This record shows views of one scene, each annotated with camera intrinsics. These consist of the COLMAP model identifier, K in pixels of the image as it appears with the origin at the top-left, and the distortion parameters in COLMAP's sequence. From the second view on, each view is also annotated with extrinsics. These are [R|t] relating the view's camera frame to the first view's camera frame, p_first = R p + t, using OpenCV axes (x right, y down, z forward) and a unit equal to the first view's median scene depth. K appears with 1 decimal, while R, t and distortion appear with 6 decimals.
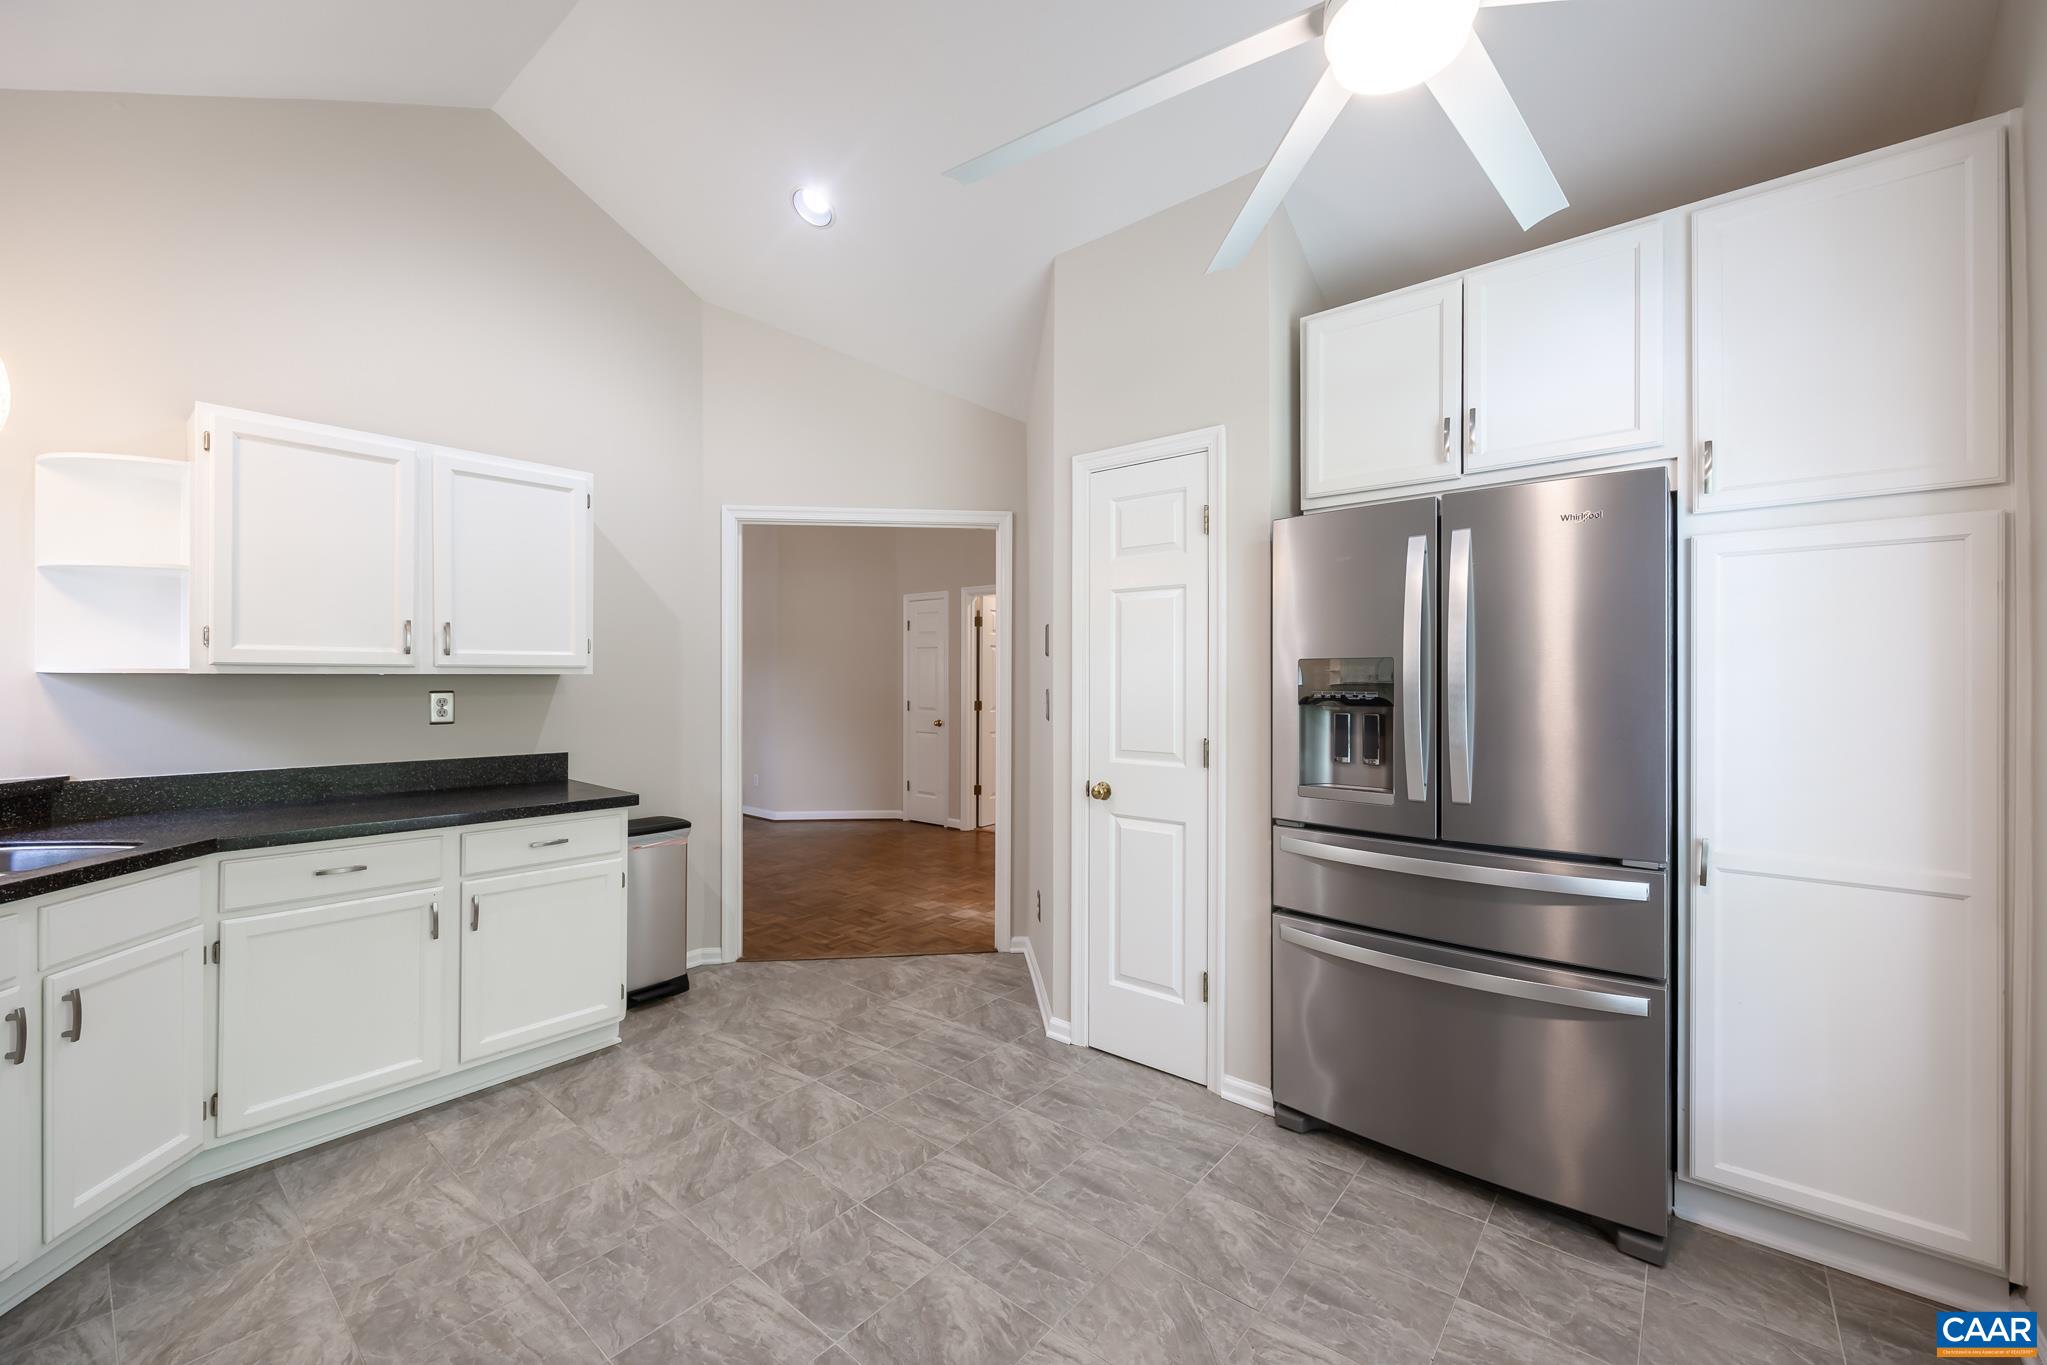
lens RADIAL K [[811.2, 0, 1023.5], [0, 811.2, 682.5], [0, 0, 1]] dist [-0.000580, -0.000267]
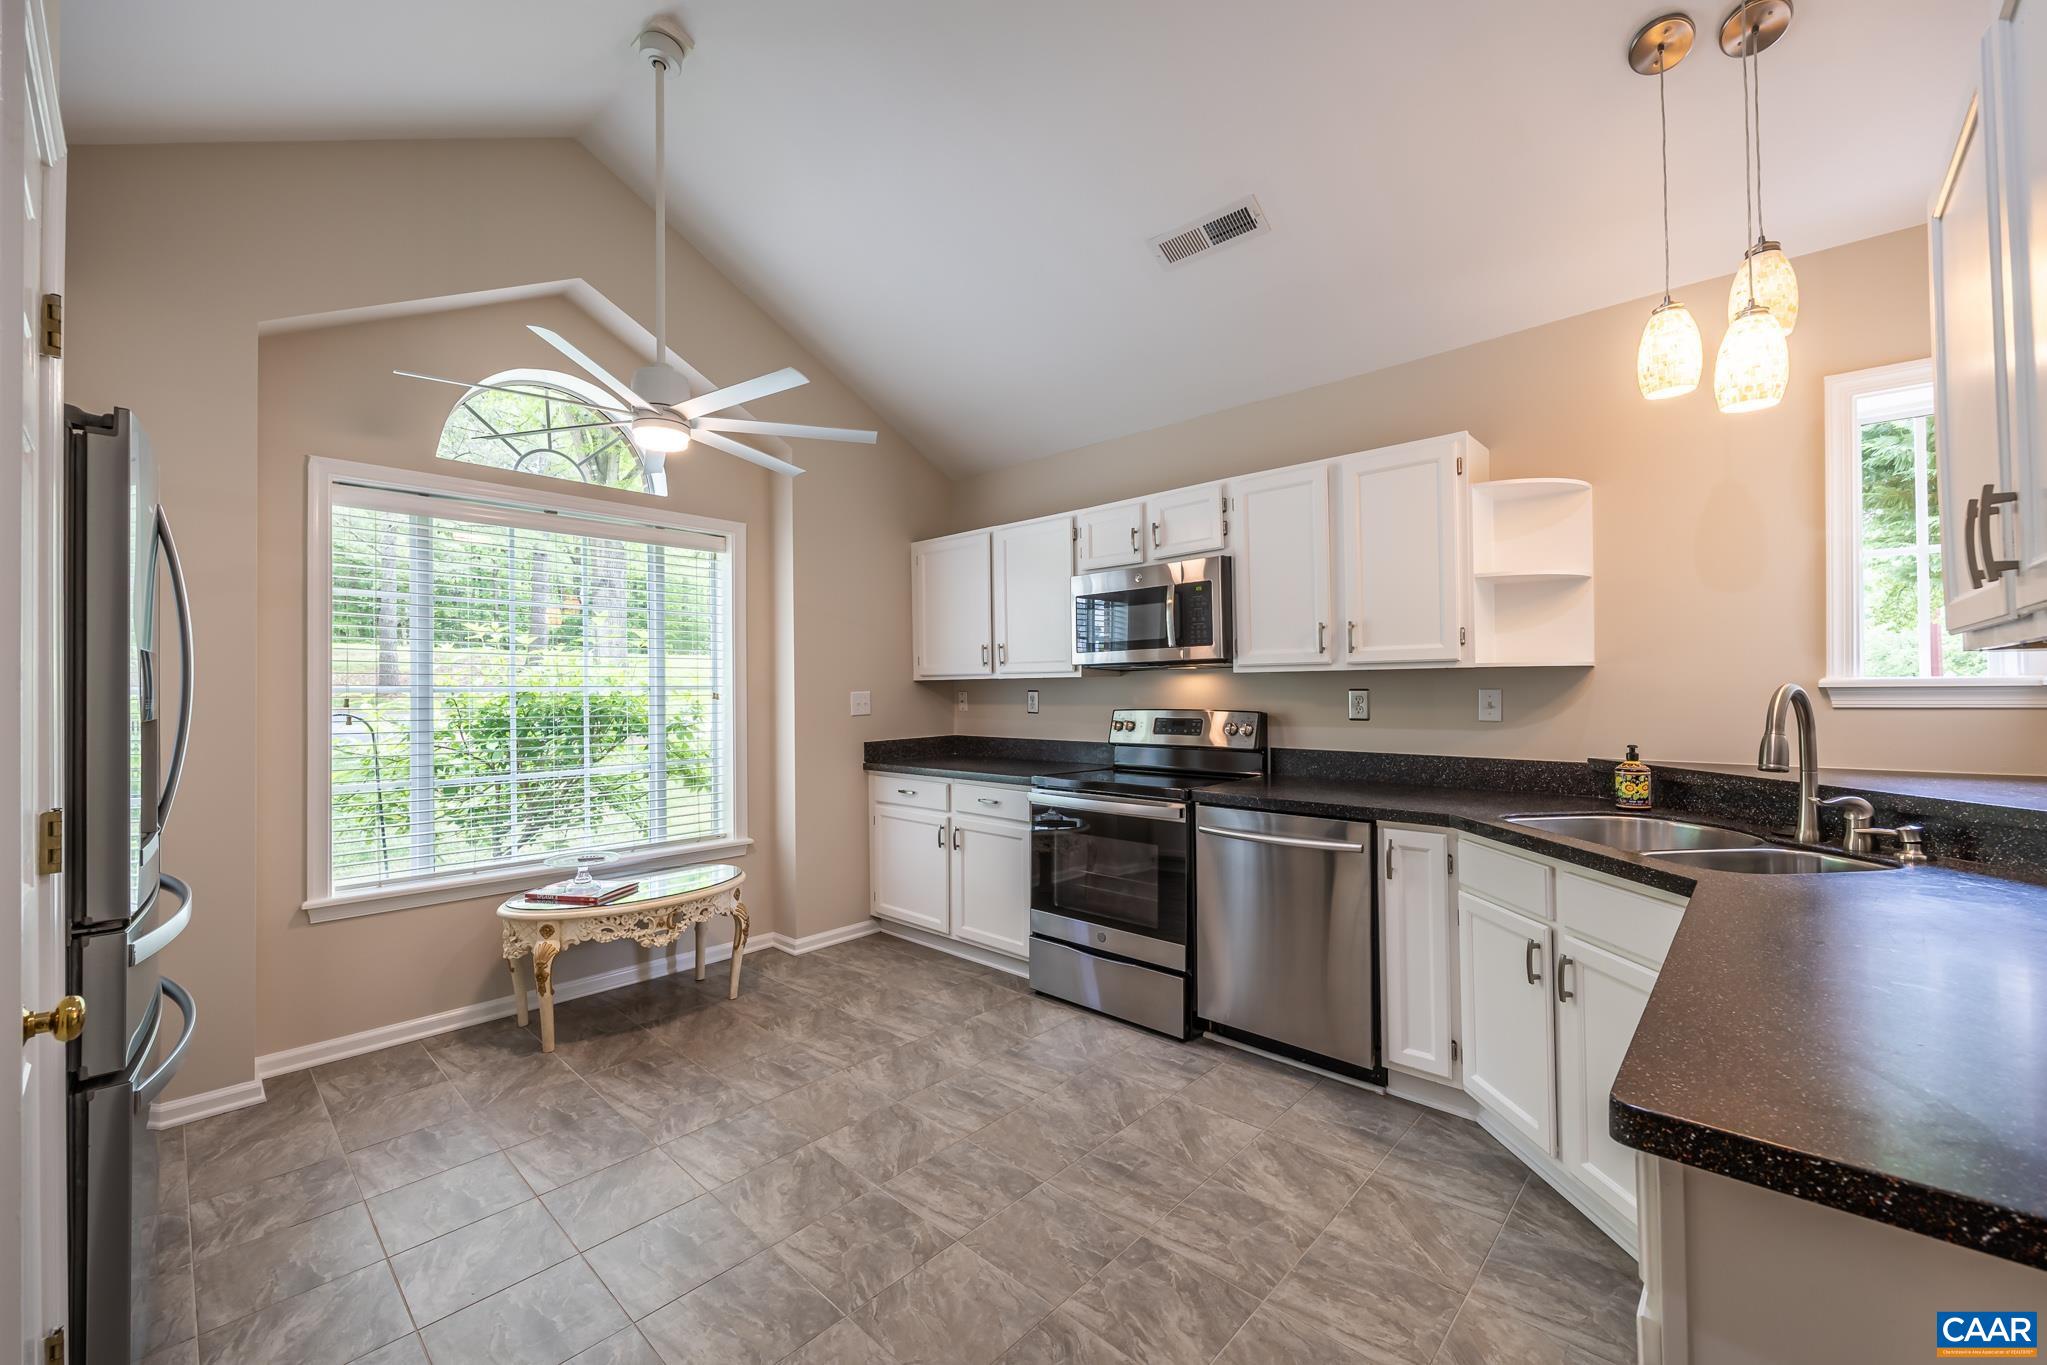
lens RADIAL K [[811.2, 0, 1023.5], [0, 811.2, 682.5], [0, 0, 1]] dist [-0.000580, -0.000267]
pose [[-0.998232, 0.011393, 0.058329, -0.483539], [0.011295, 0.999934, -0.002020, 0.007737], [-0.058349, -0.001358, -0.998295, 2.007543]]
